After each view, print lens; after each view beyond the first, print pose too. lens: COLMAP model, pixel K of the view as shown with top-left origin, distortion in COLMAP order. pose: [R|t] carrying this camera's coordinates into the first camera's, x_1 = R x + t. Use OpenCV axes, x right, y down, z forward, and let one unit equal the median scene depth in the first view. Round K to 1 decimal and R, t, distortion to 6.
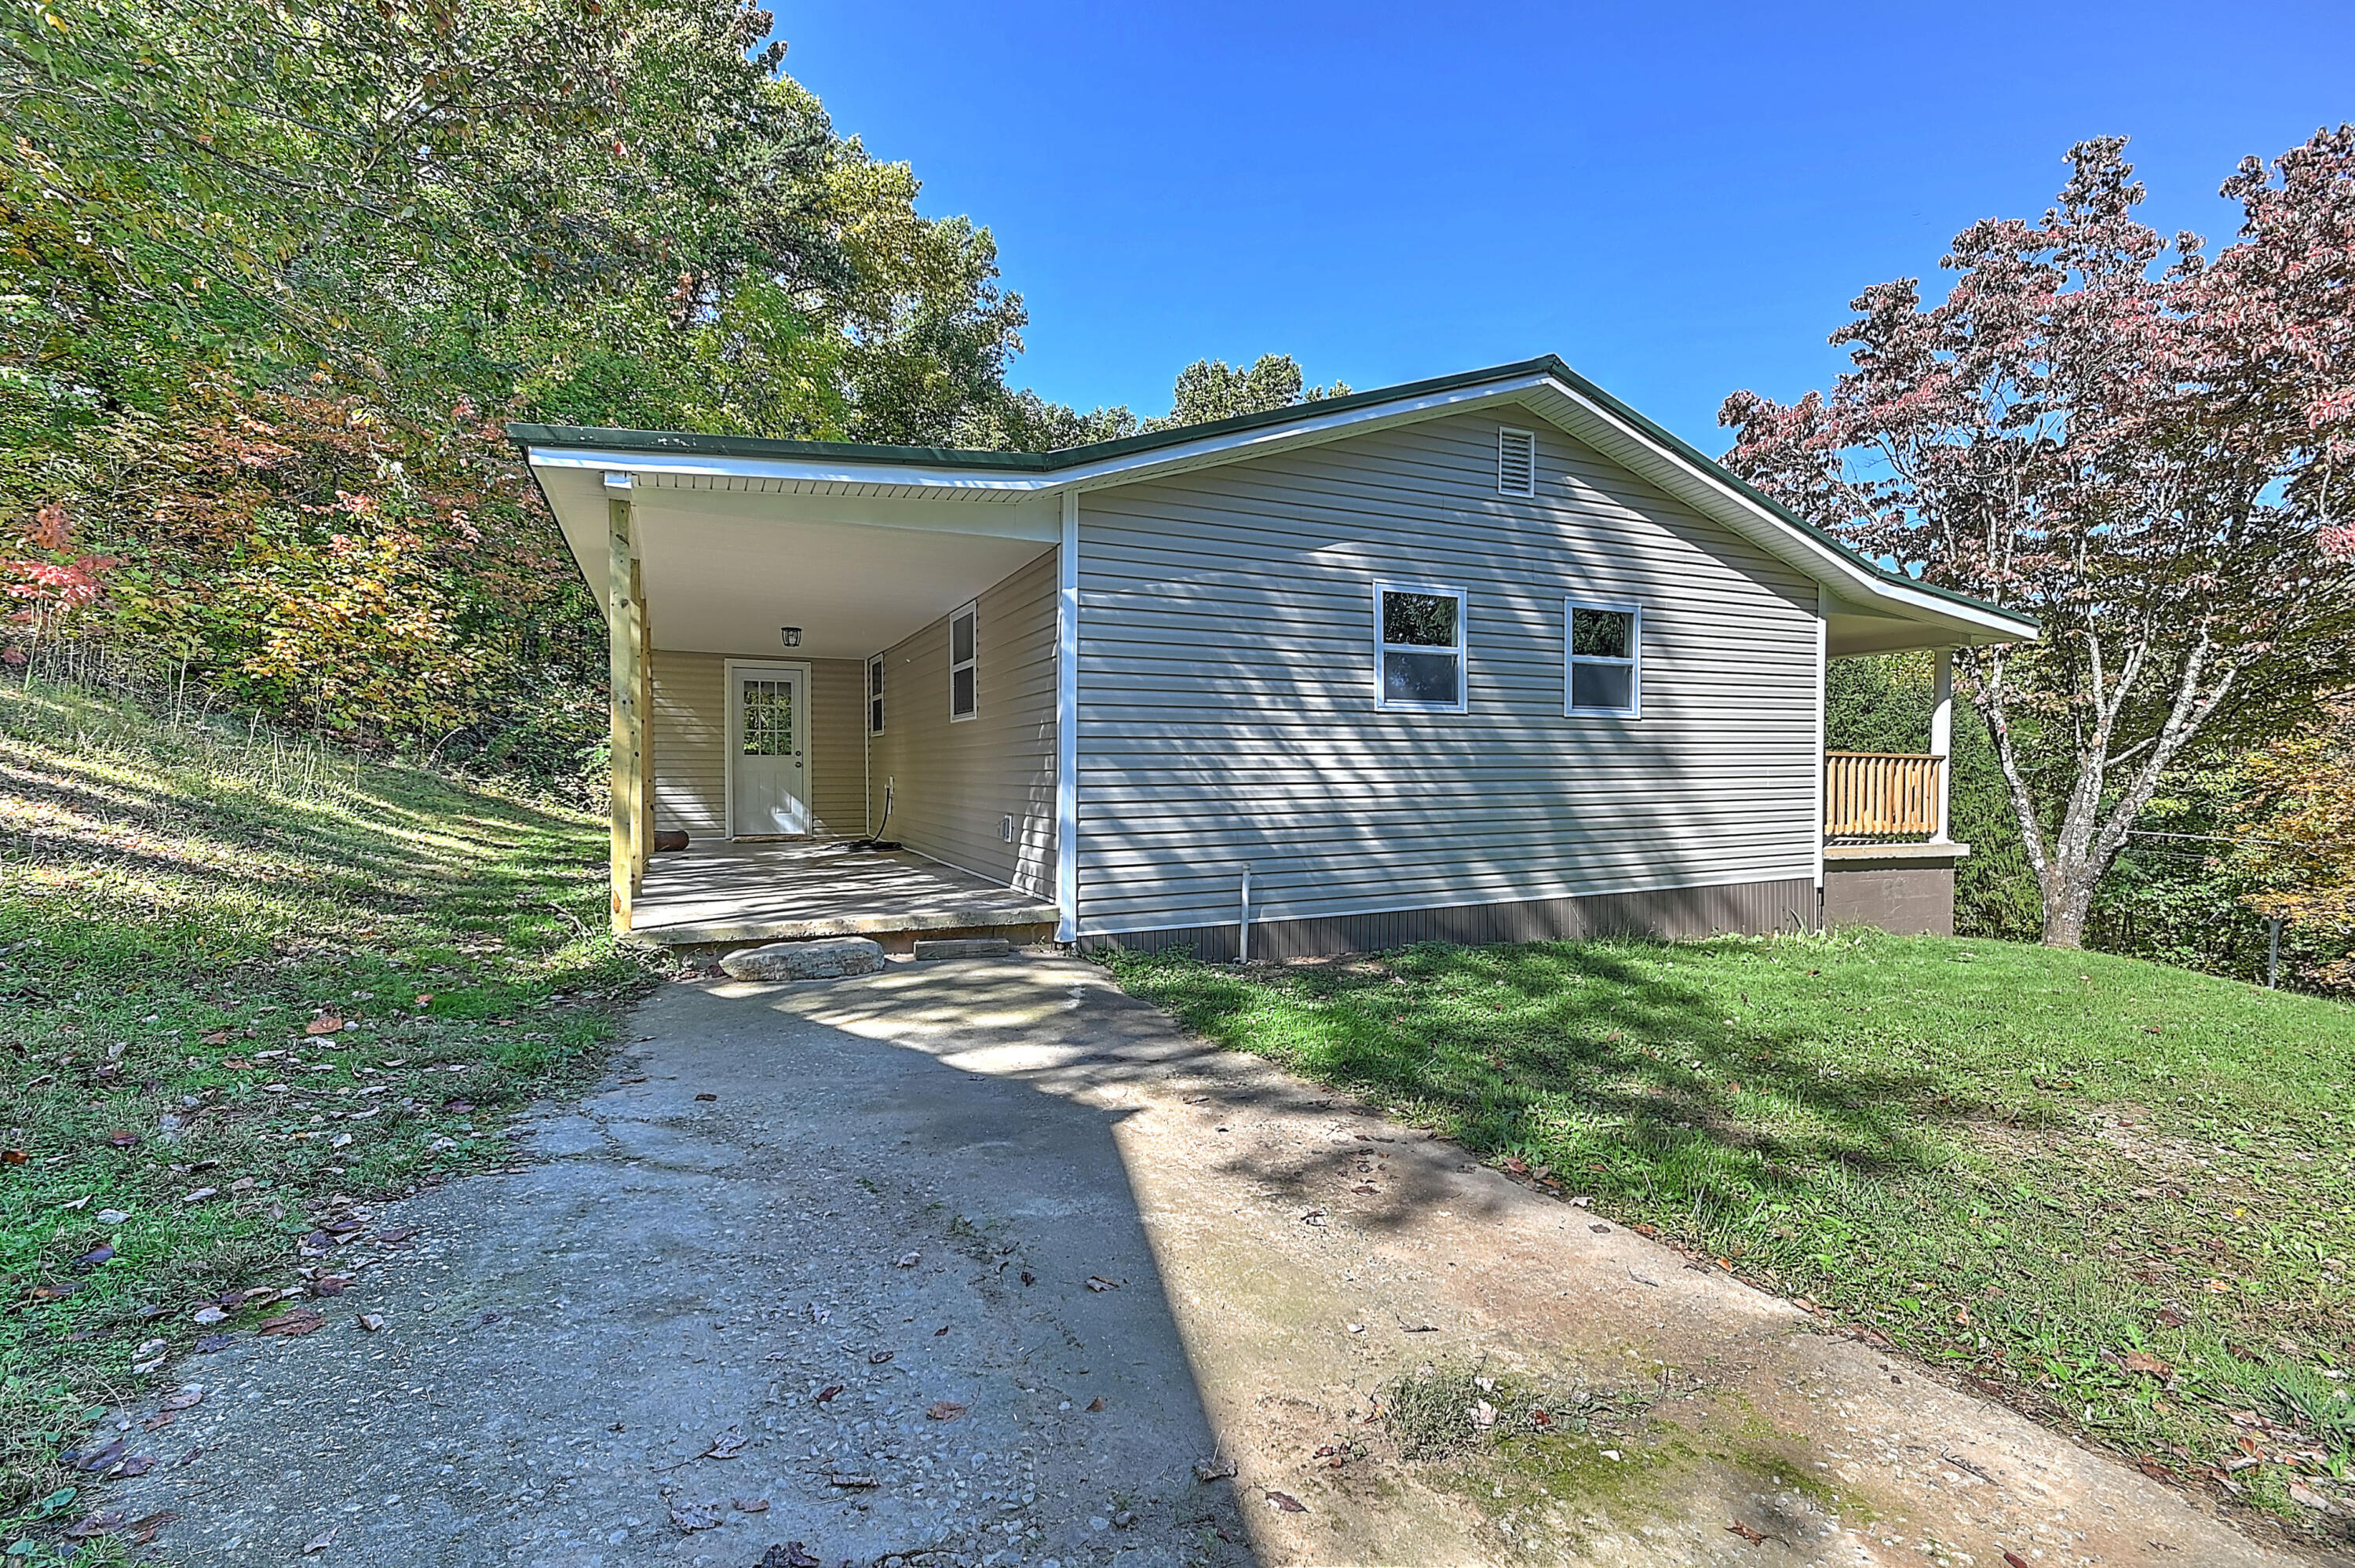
lens RADIAL K [[1035.2, 0, 1177.5], [0, 1035.2, 784.0], [0, 0, 1]] dist [0.004291, 0.000316]
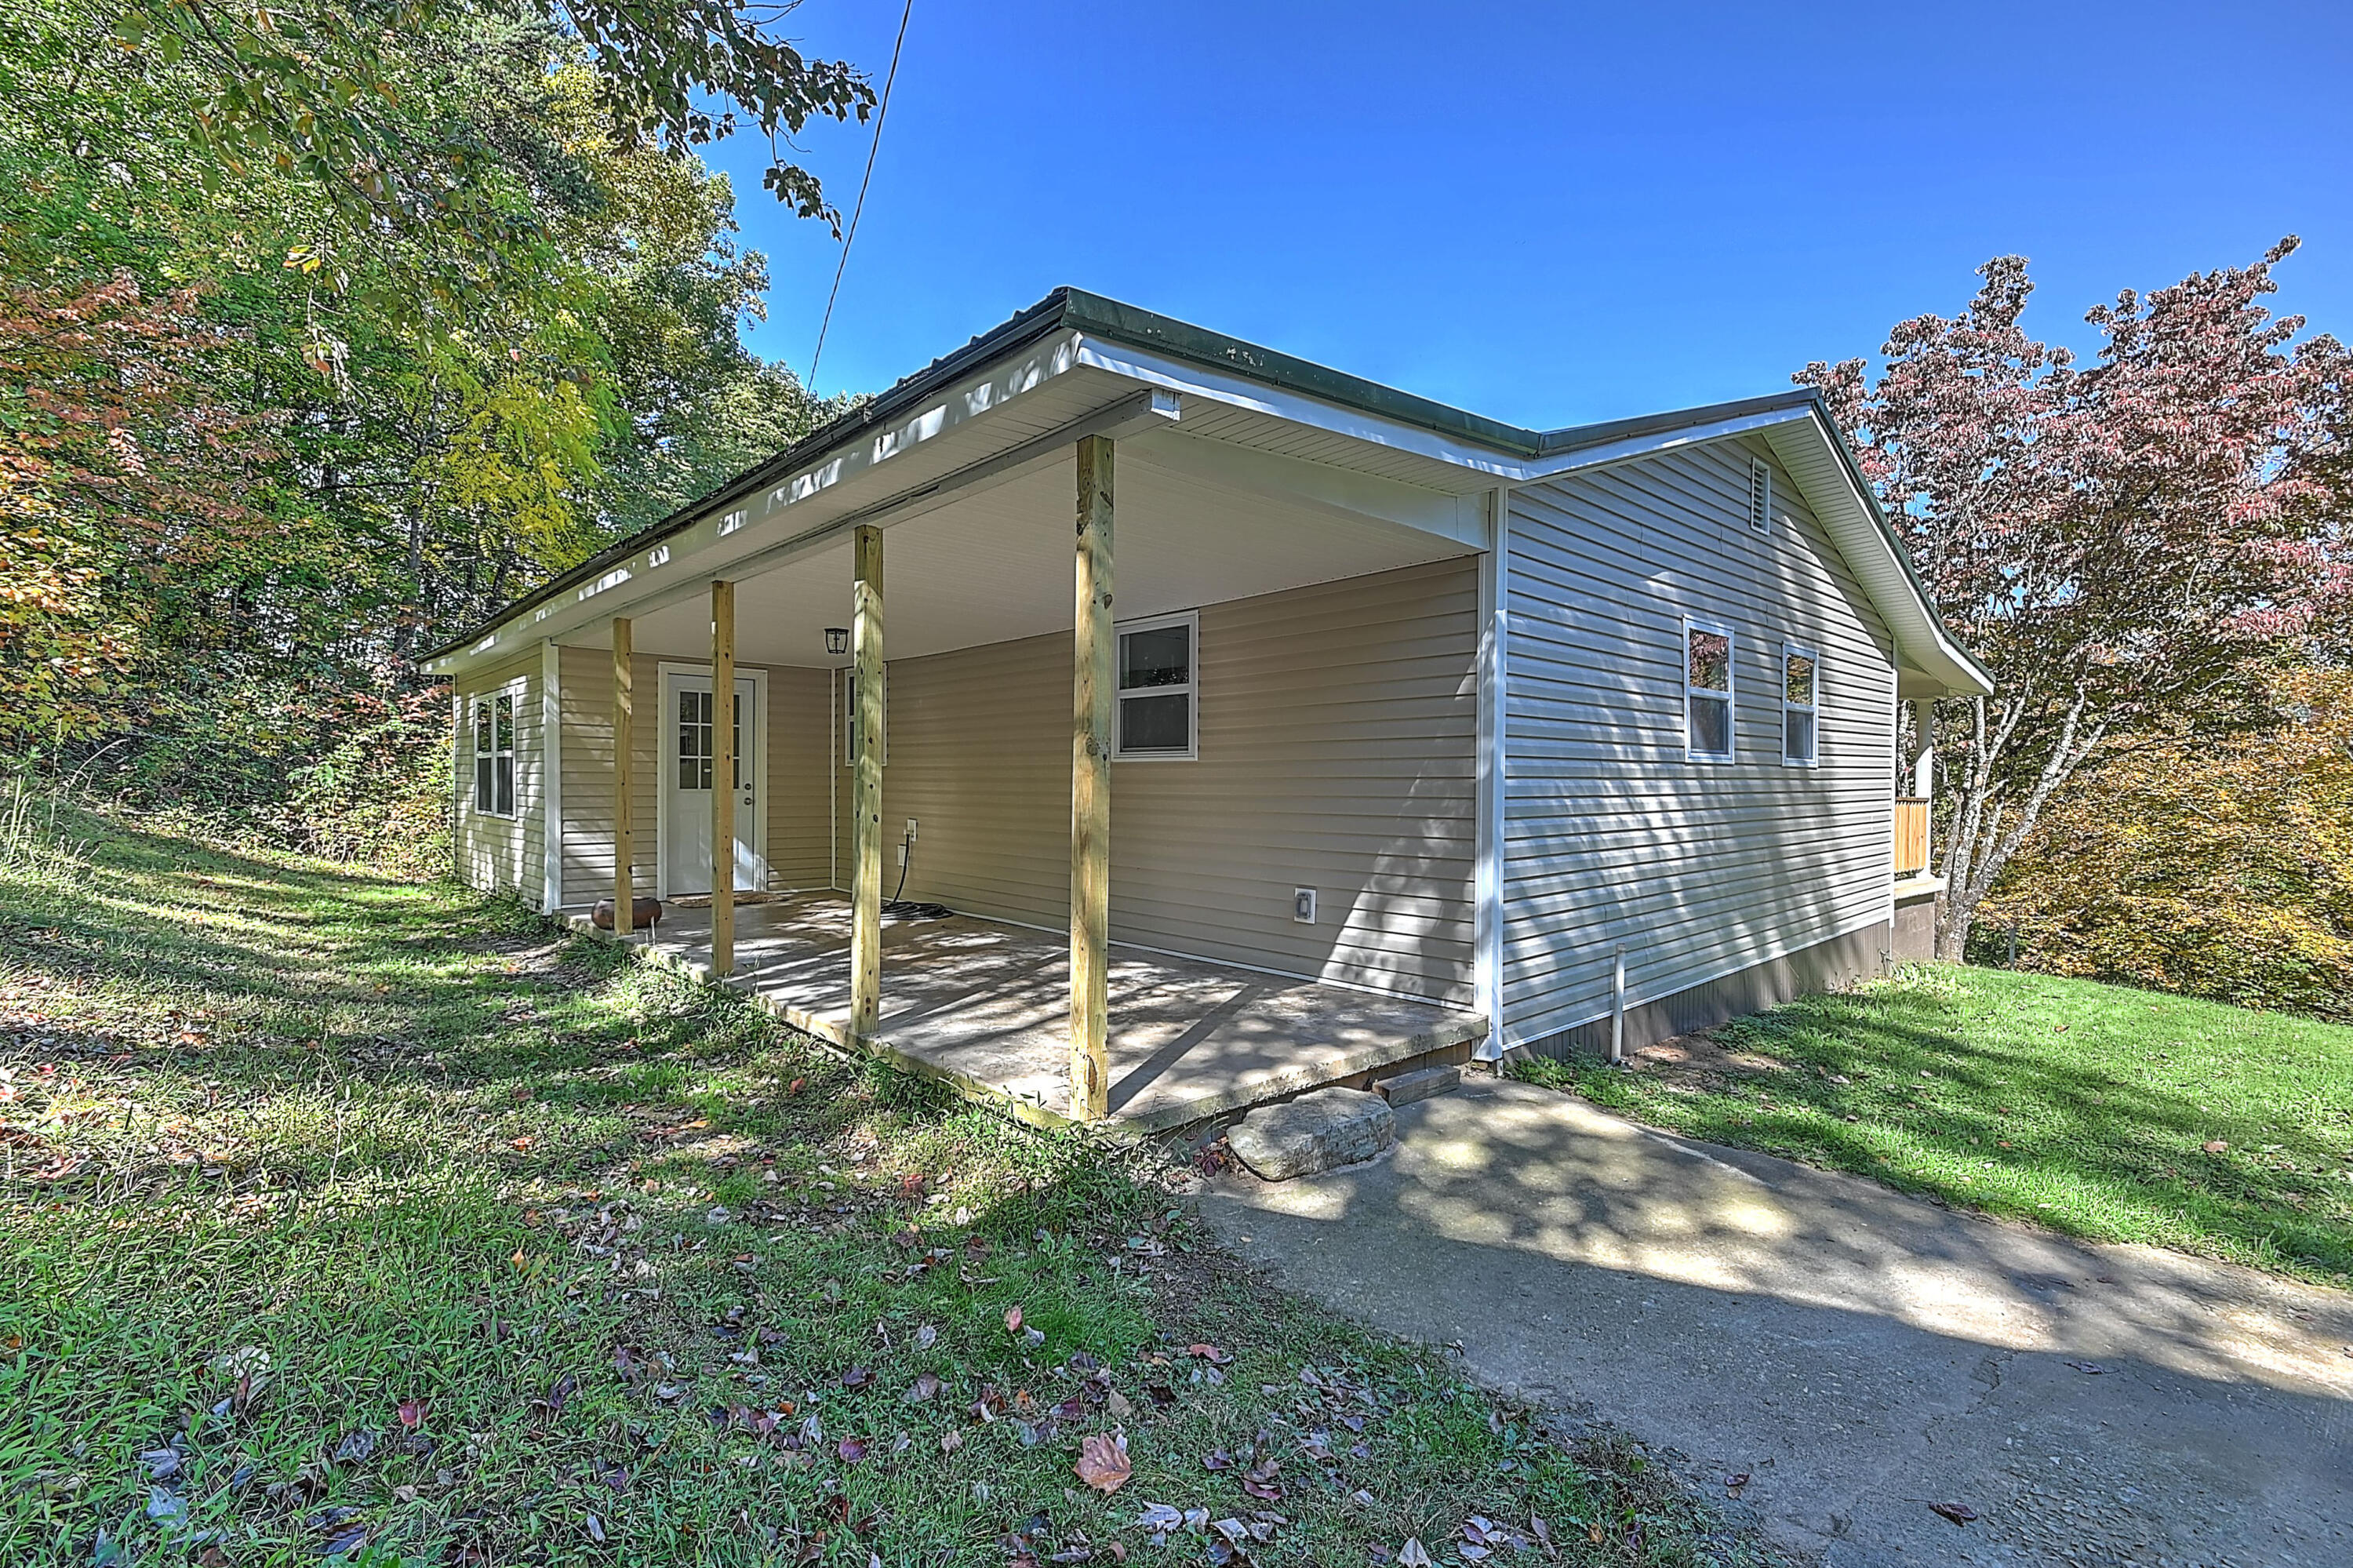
lens RADIAL K [[1032.2, 0, 1176.5], [0, 1032.2, 784.0], [0, 0, 1]] dist [0.024124, -0.015994]
pose [[0.955748, 0.005869, 0.294127, -0.442965], [-0.002581, 0.999930, -0.011567, -0.036169], [-0.294174, 0.010296, 0.955697, 0.250650]]
